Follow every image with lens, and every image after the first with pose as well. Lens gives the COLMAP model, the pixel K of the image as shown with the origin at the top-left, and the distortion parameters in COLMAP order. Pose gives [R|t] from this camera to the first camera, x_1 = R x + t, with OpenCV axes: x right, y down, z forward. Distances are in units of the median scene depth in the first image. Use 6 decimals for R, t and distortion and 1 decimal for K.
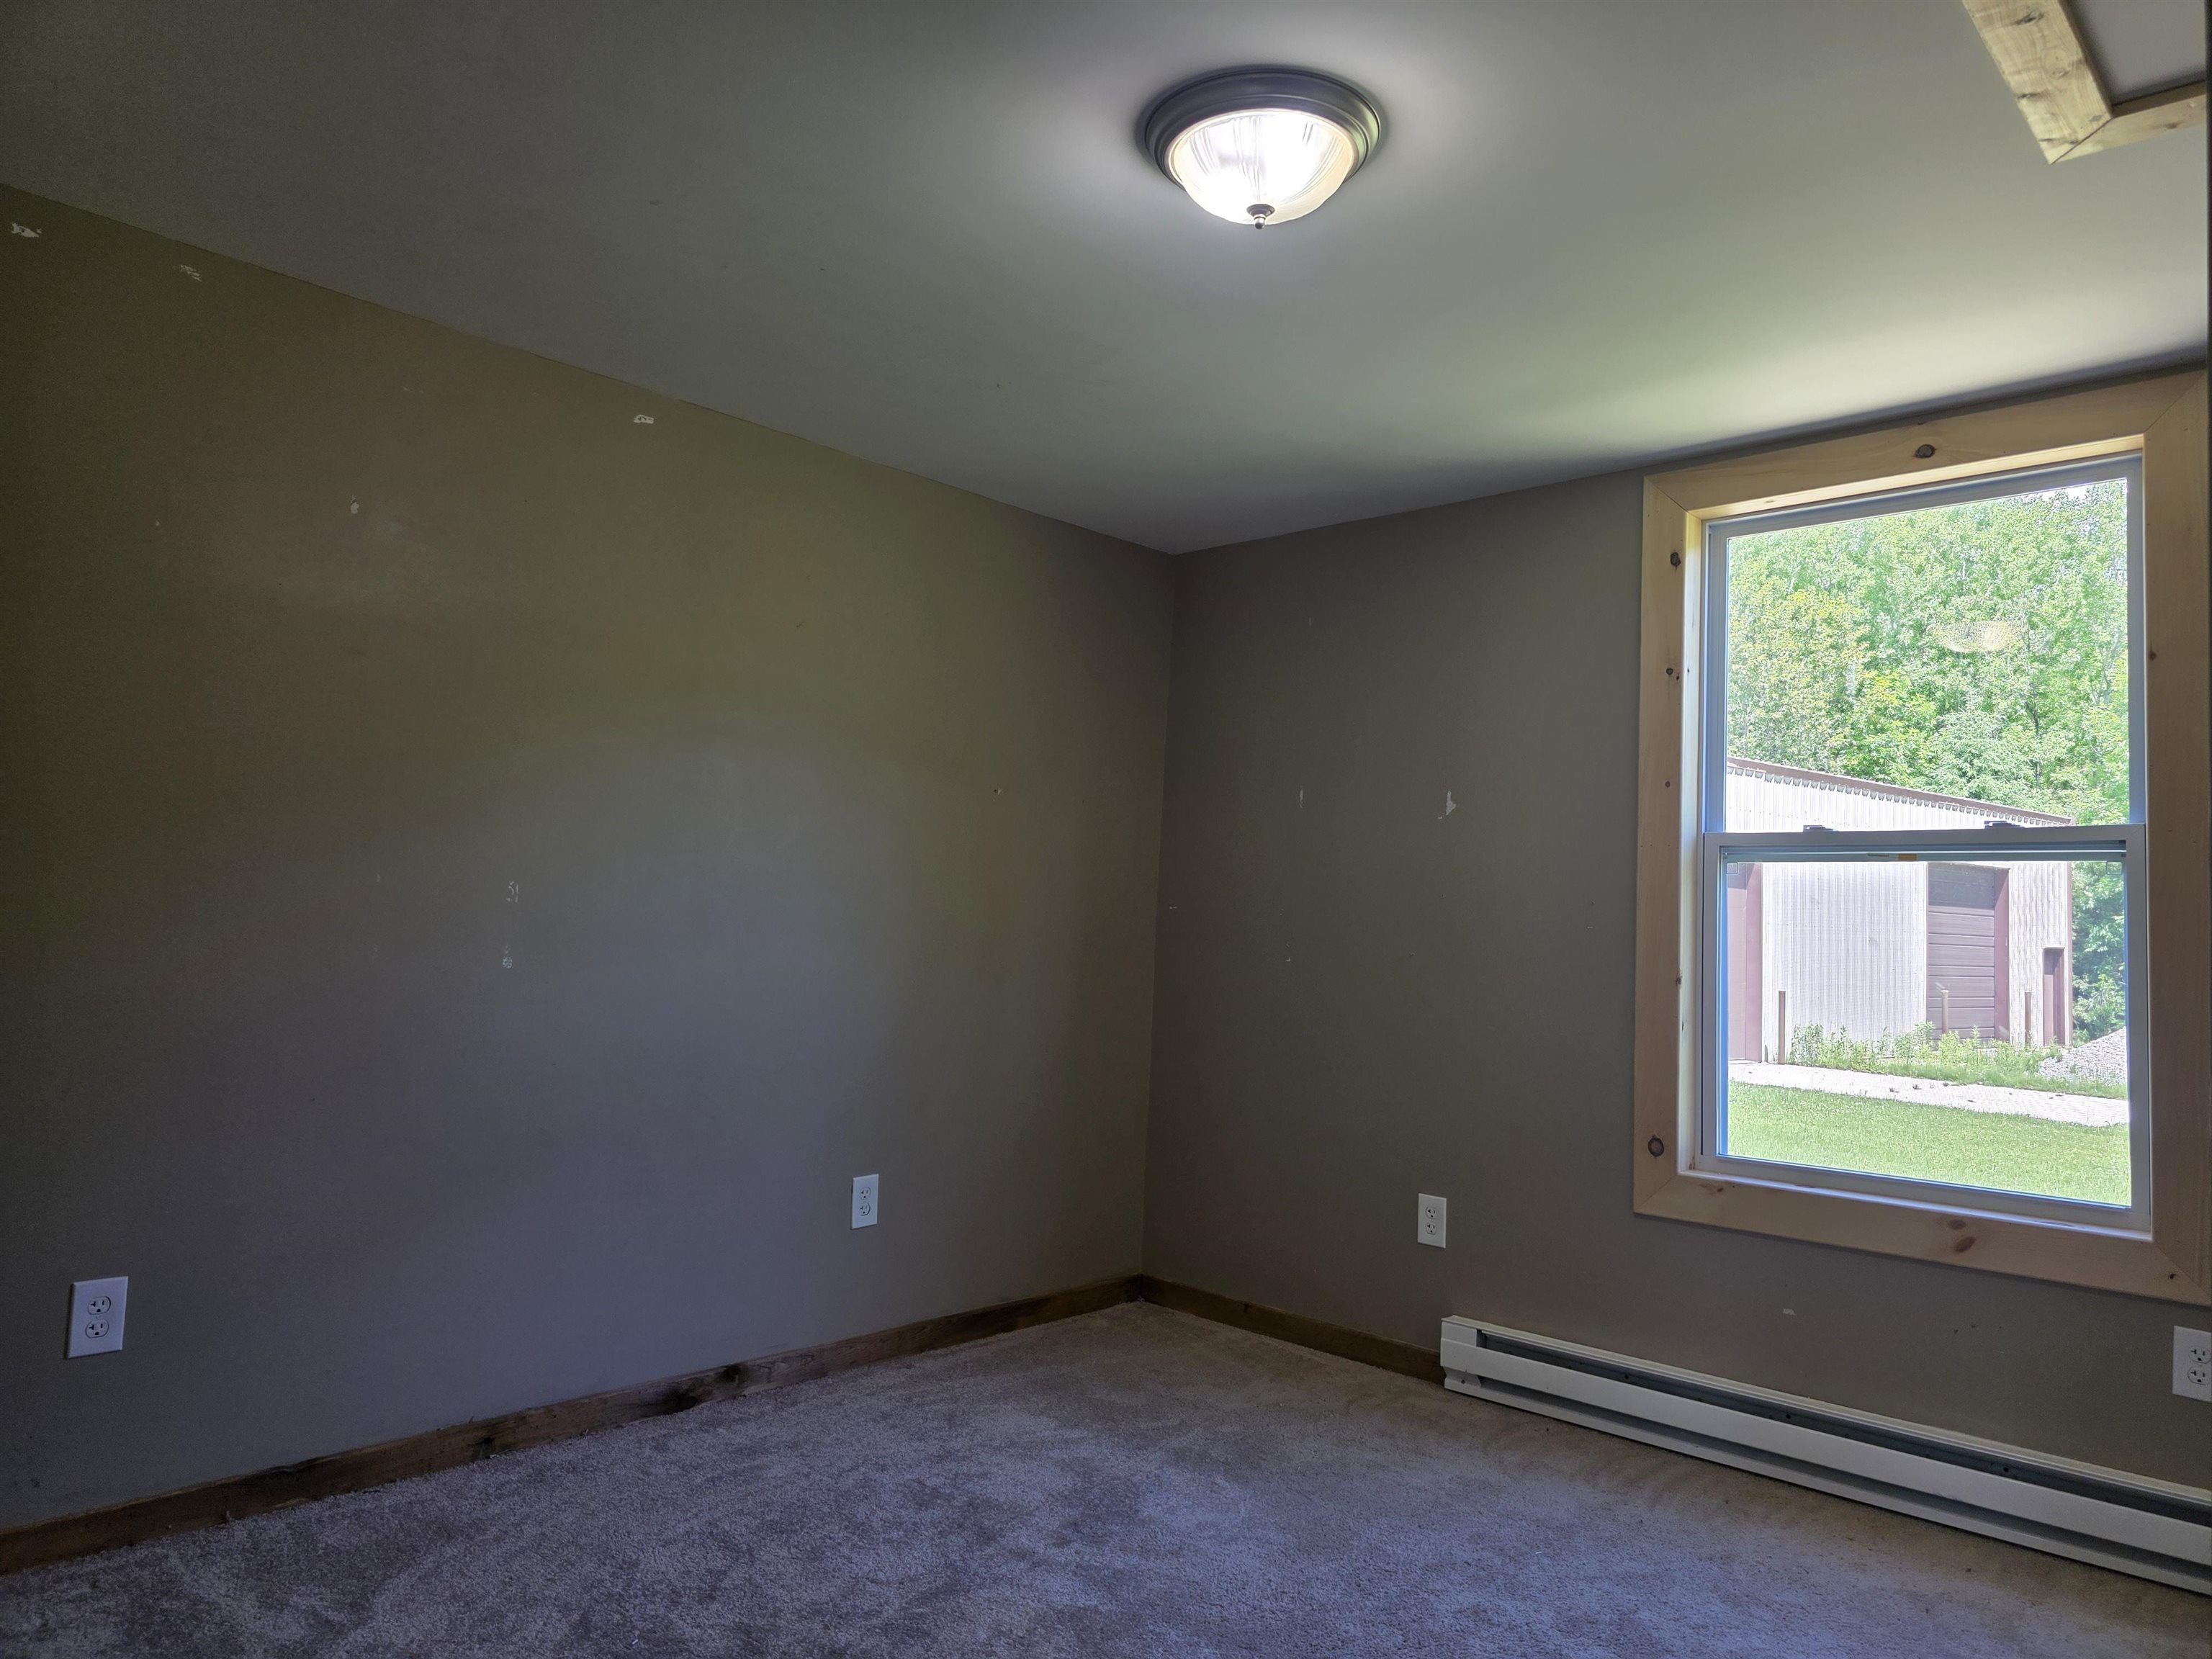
lens RADIAL K [[1485.7, 0, 1113.3], [0, 1485.7, 825.2], [0, 0, 1]] dist [0.037143, -0.027826]
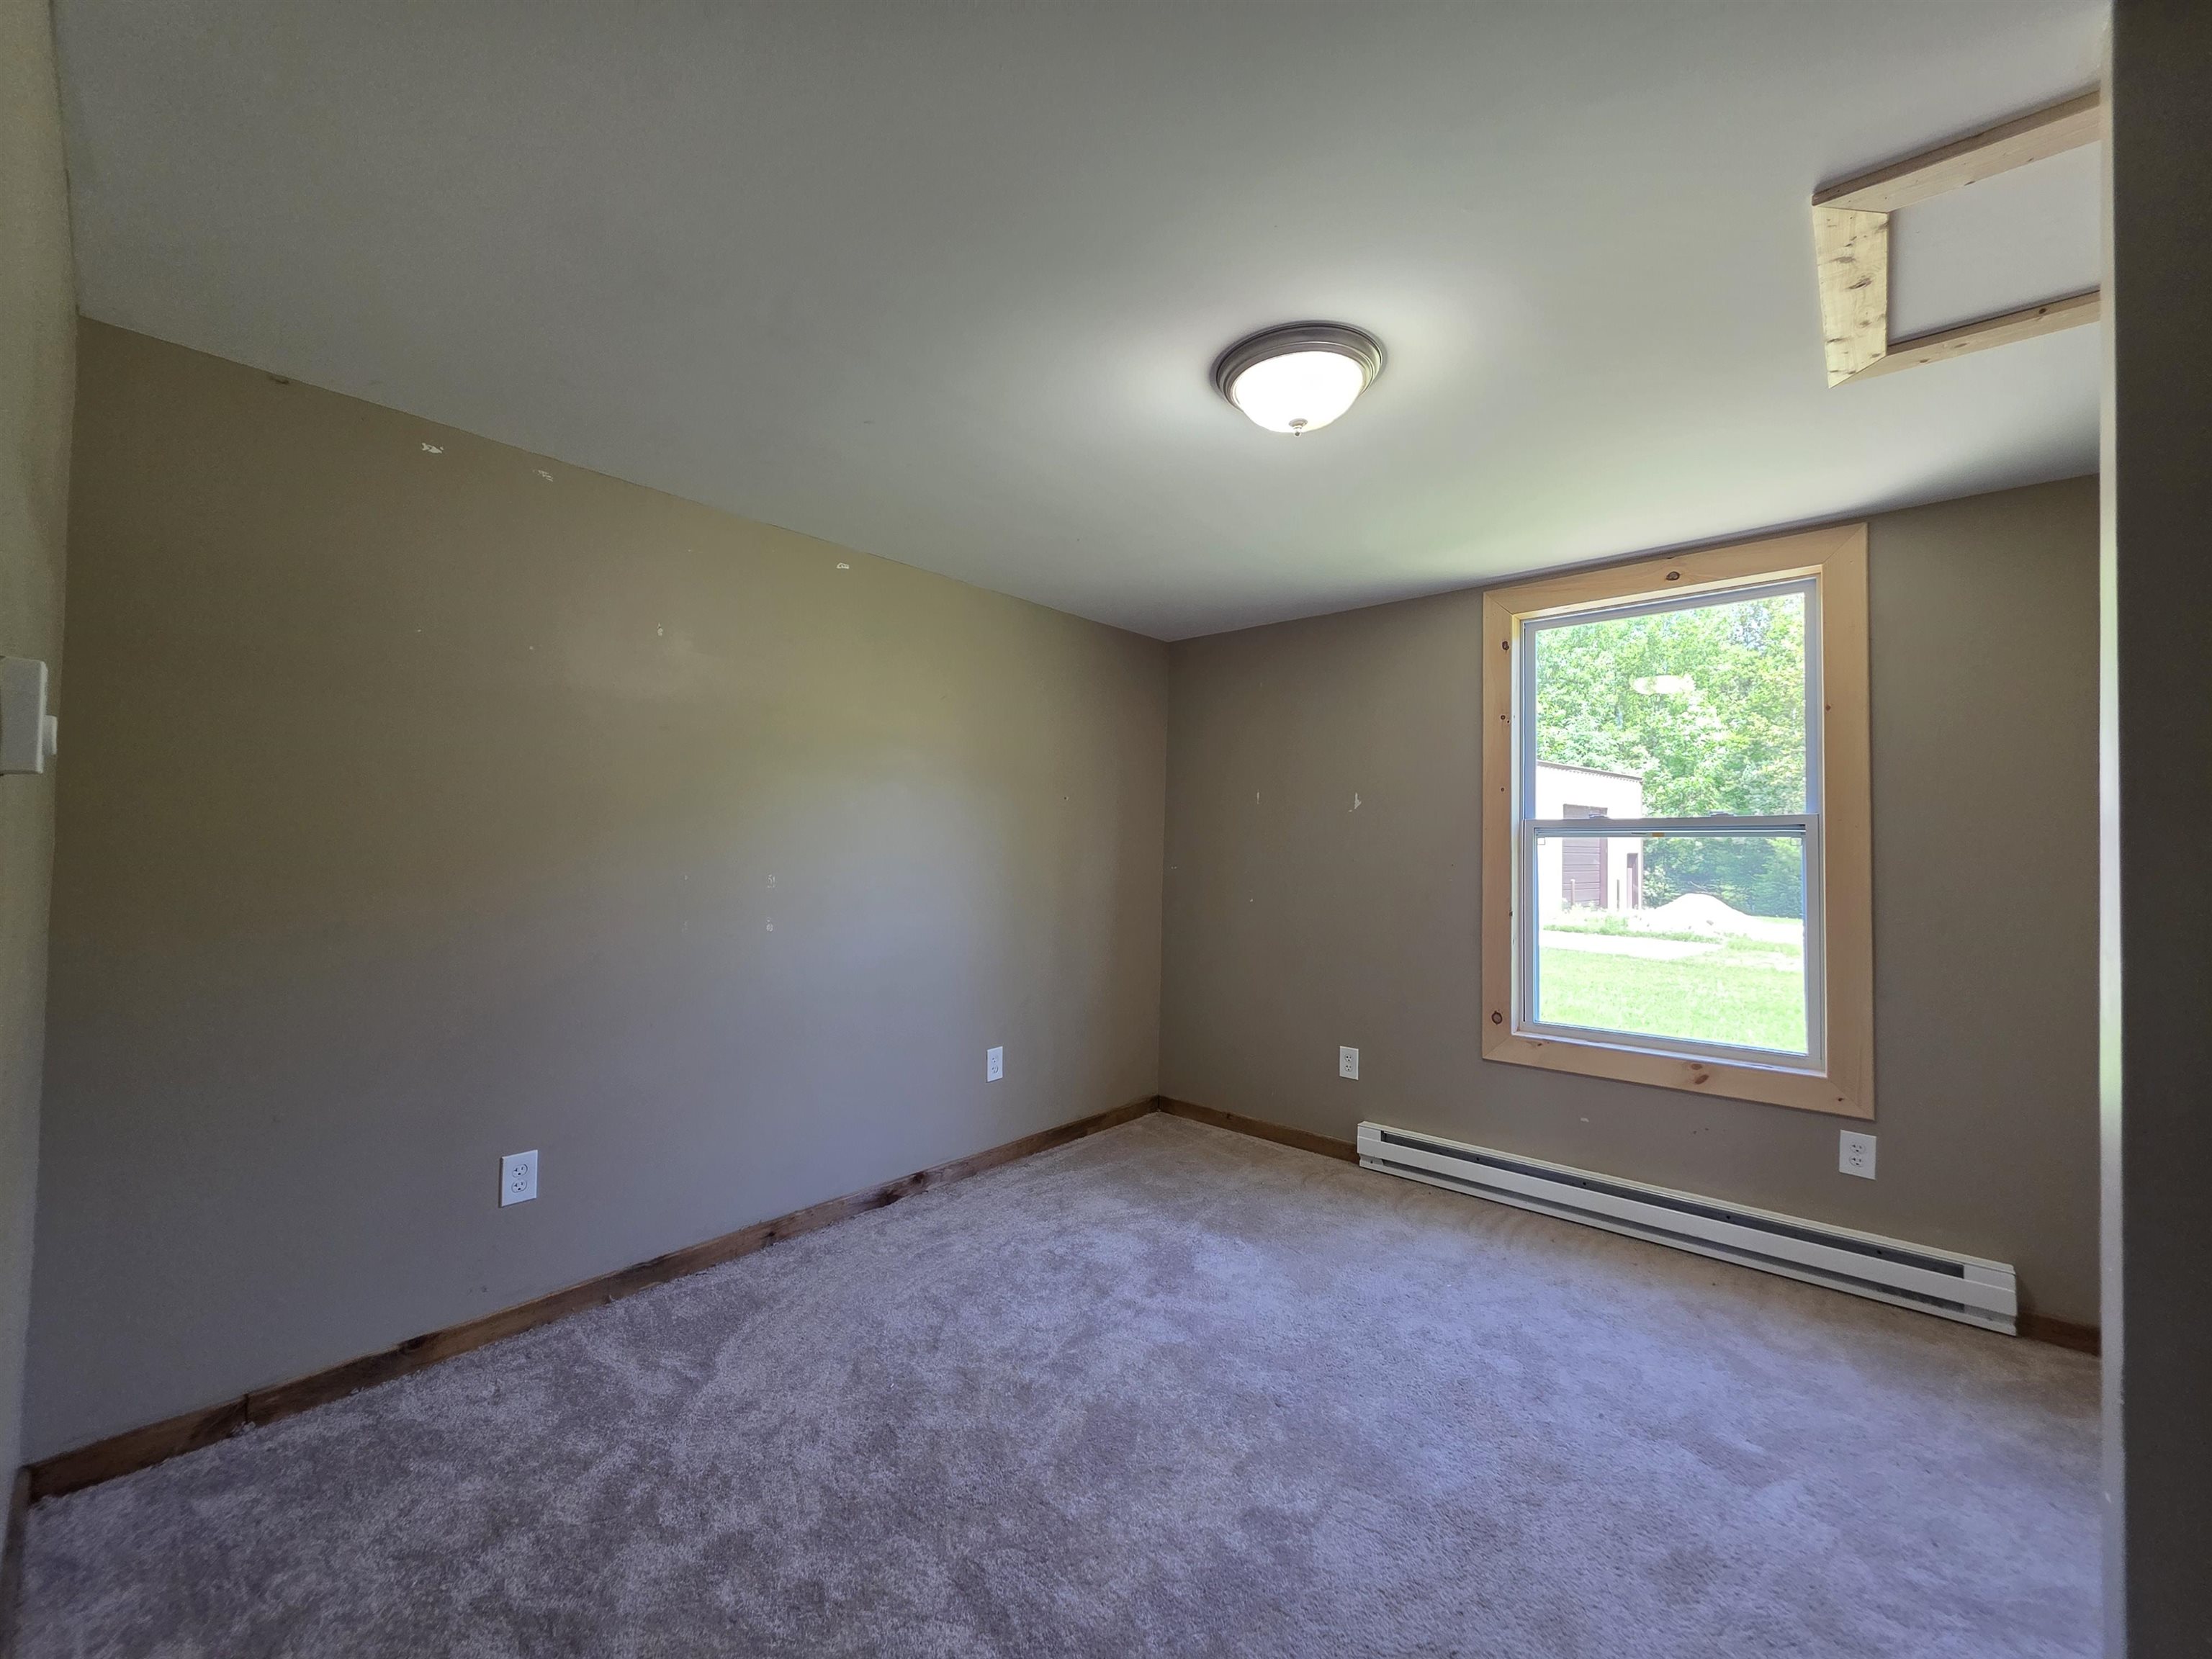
lens RADIAL K [[881.5, 0, 1106.0], [0, 881.5, 829.5], [0, 0, 1]] dist [0.001377, 0.000084]
pose [[0.999269, -0.024007, 0.029747, -0.088331], [0.022681, 0.998767, 0.044150, -0.041989], [-0.030771, -0.043443, 0.998582, 0.094491]]
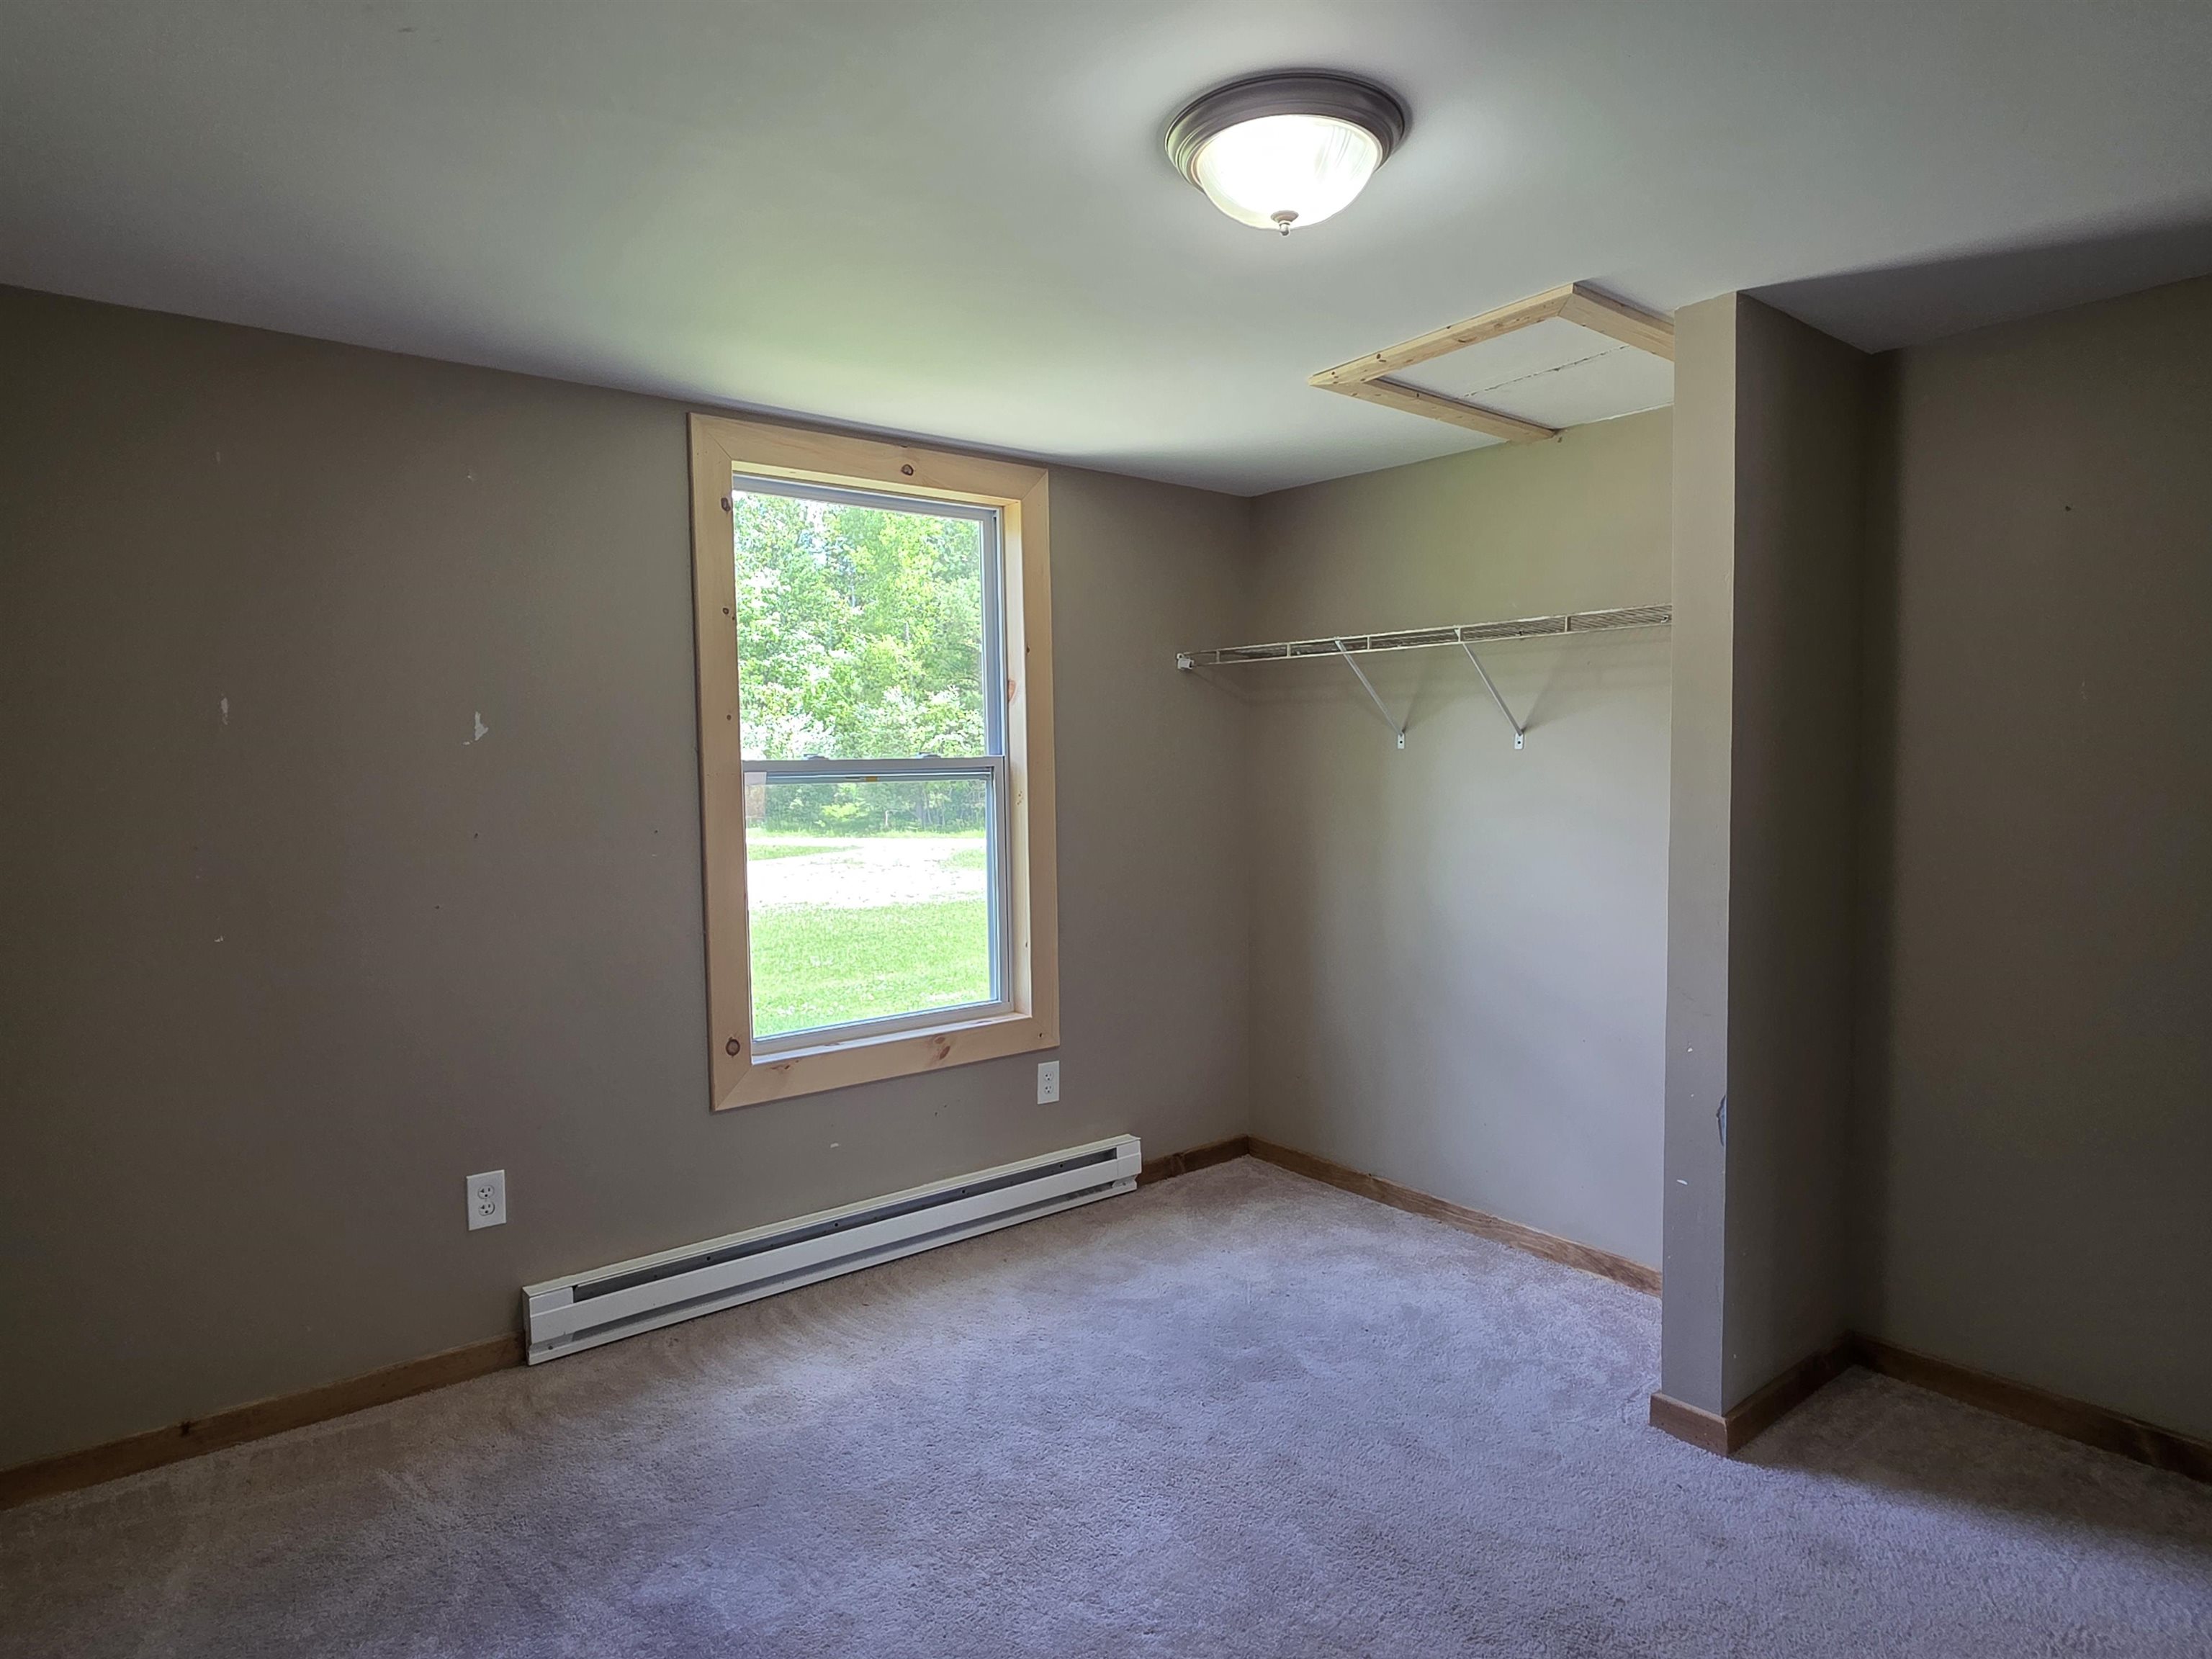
lens RADIAL K [[1245.8, 0, 1087.6], [0, 1245.8, 828.8], [0, 0, 1]] dist [0.002723, -0.000523]
pose [[0.159101, -0.091192, 0.983042, -0.562854], [-0.046009, 0.993958, 0.099651, -0.057382], [-0.986190, -0.061084, 0.153944, 0.700648]]
